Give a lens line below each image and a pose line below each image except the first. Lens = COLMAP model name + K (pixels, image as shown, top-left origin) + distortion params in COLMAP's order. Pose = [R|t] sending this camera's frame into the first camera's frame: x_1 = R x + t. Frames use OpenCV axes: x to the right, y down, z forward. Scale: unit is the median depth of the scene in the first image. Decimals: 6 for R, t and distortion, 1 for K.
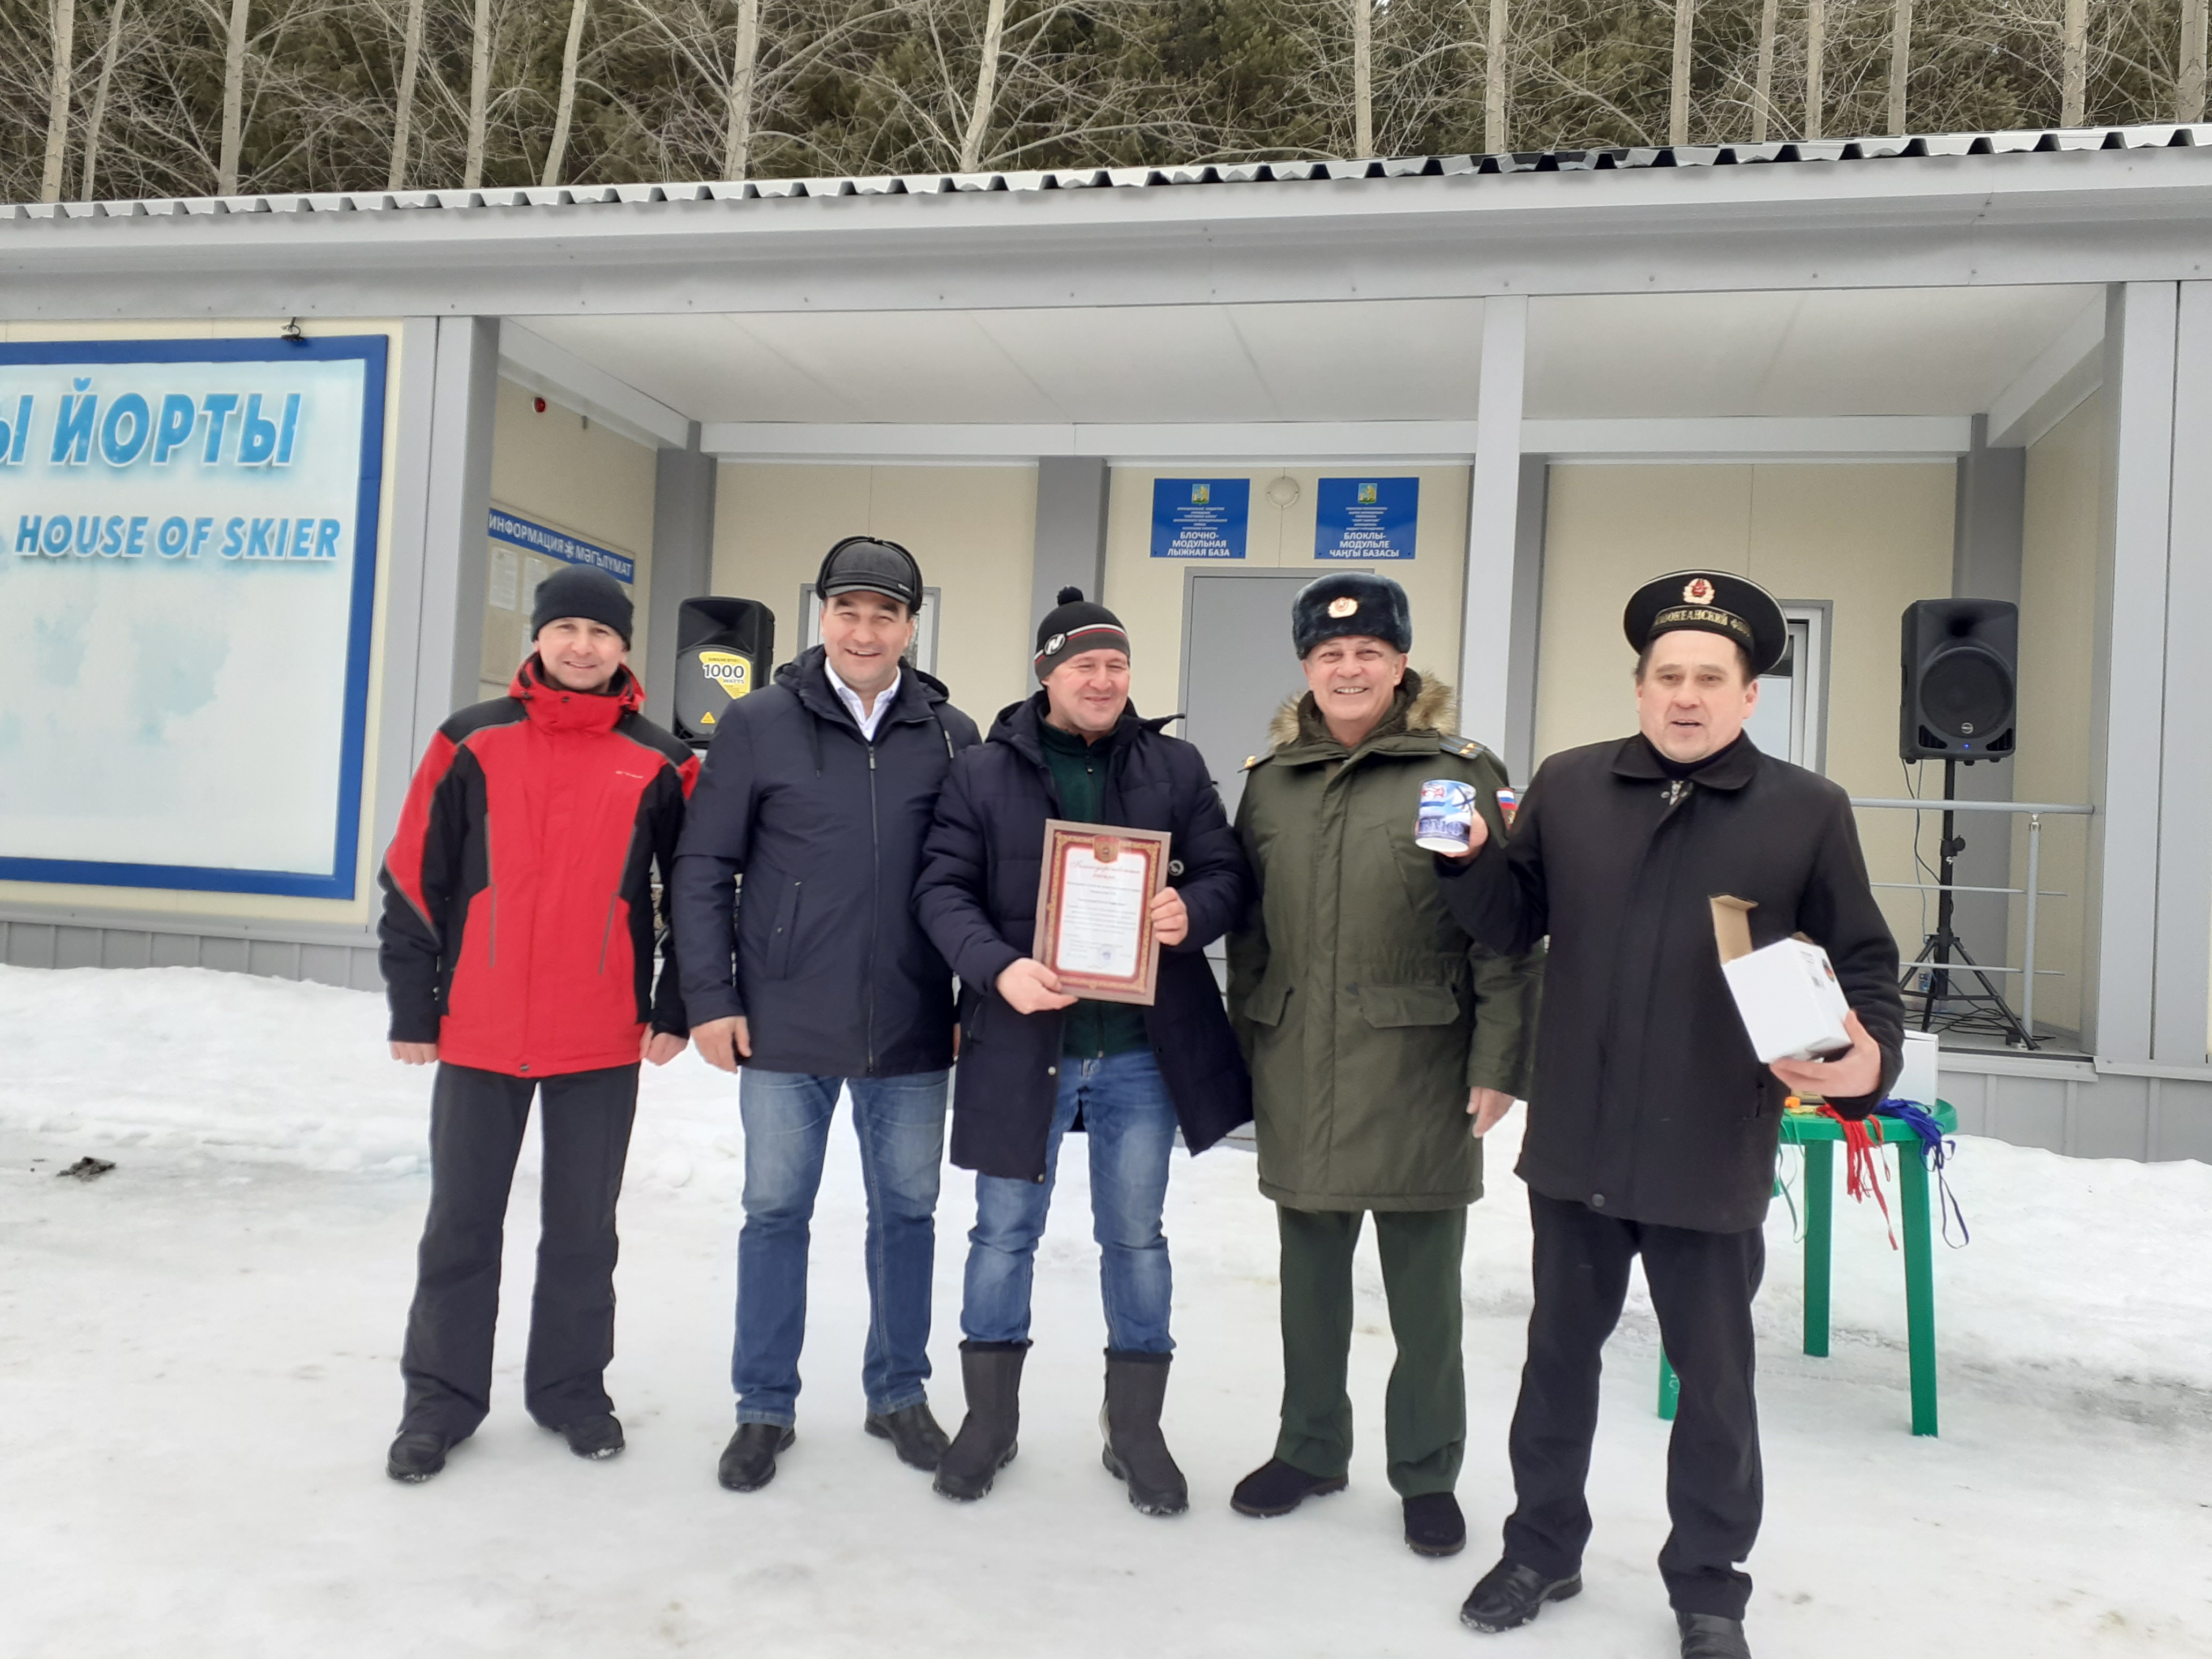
lens RADIAL K [[1729.7, 0, 1106.0], [0, 1729.7, 829.5], [0, 0, 1]] dist [0.099834, -0.086593]
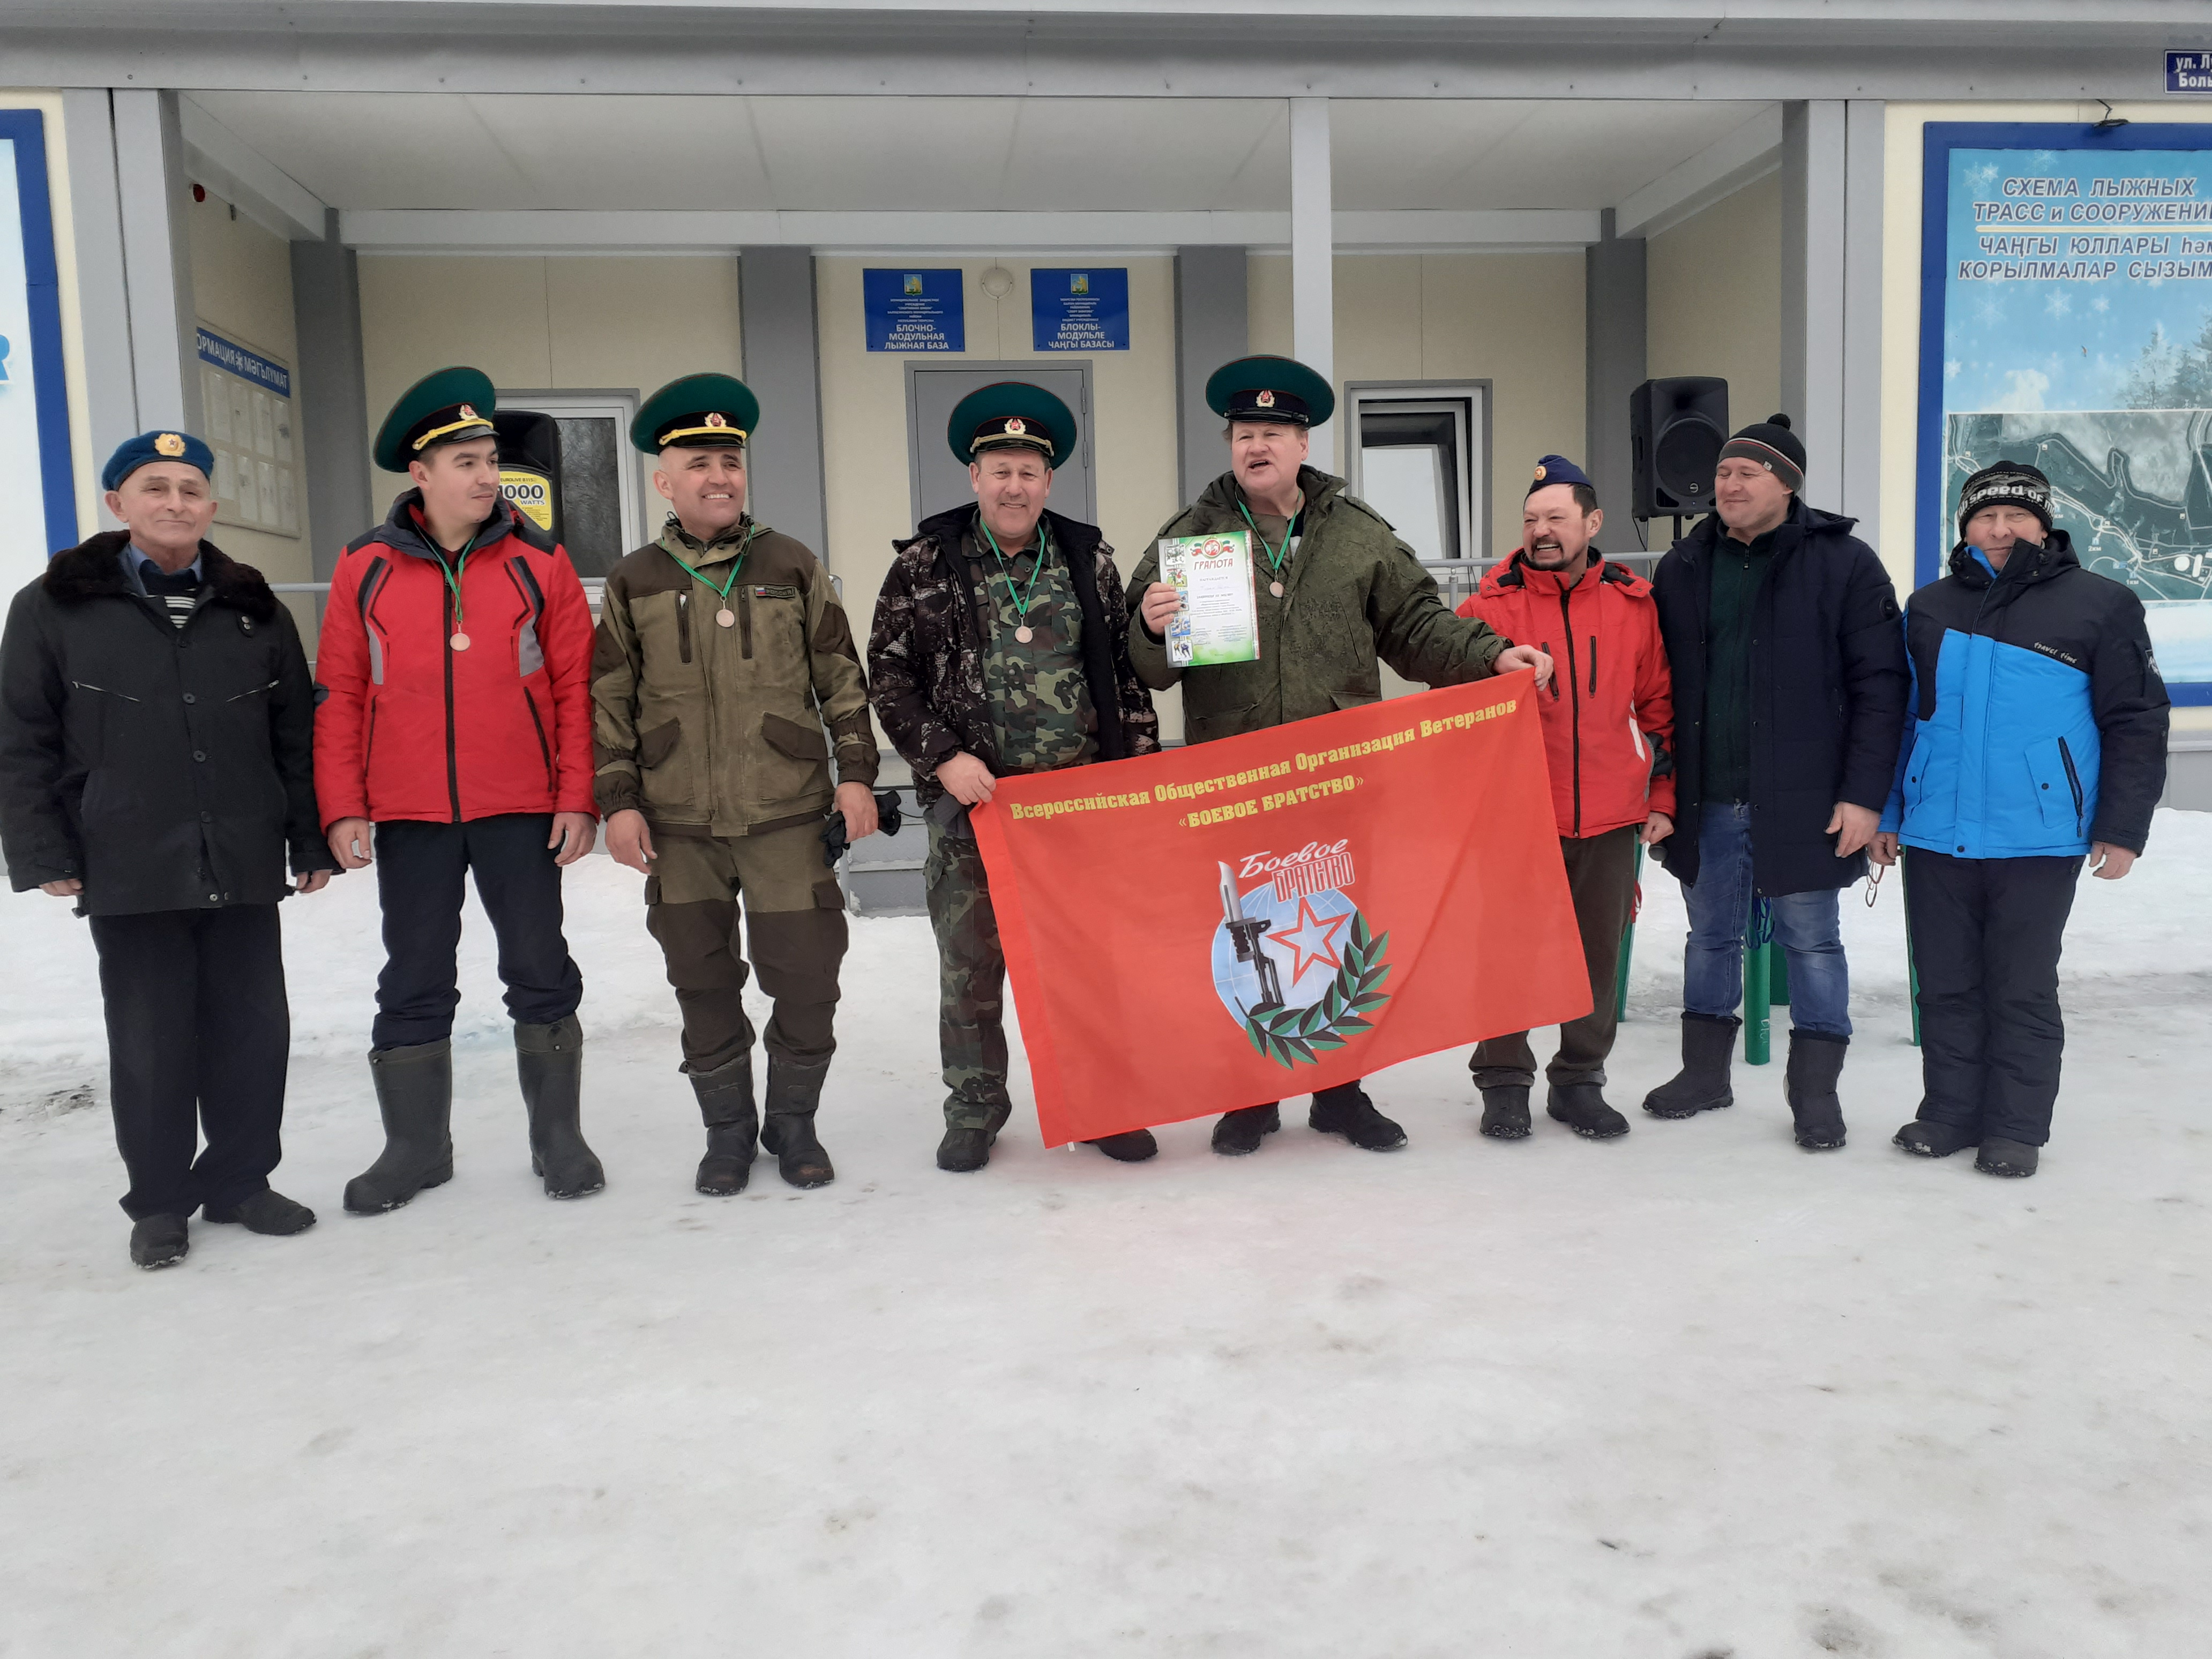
lens RADIAL K [[1729.1, 0, 1106.0], [0, 1729.1, 829.5], [0, 0, 1]] dist [0.033037, -0.008923]
pose [[0.941187, -0.114726, 0.317812, -0.196748], [0.075032, 0.988072, 0.134476, -0.012100], [-0.329449, -0.102721, 0.938569, 0.004669]]
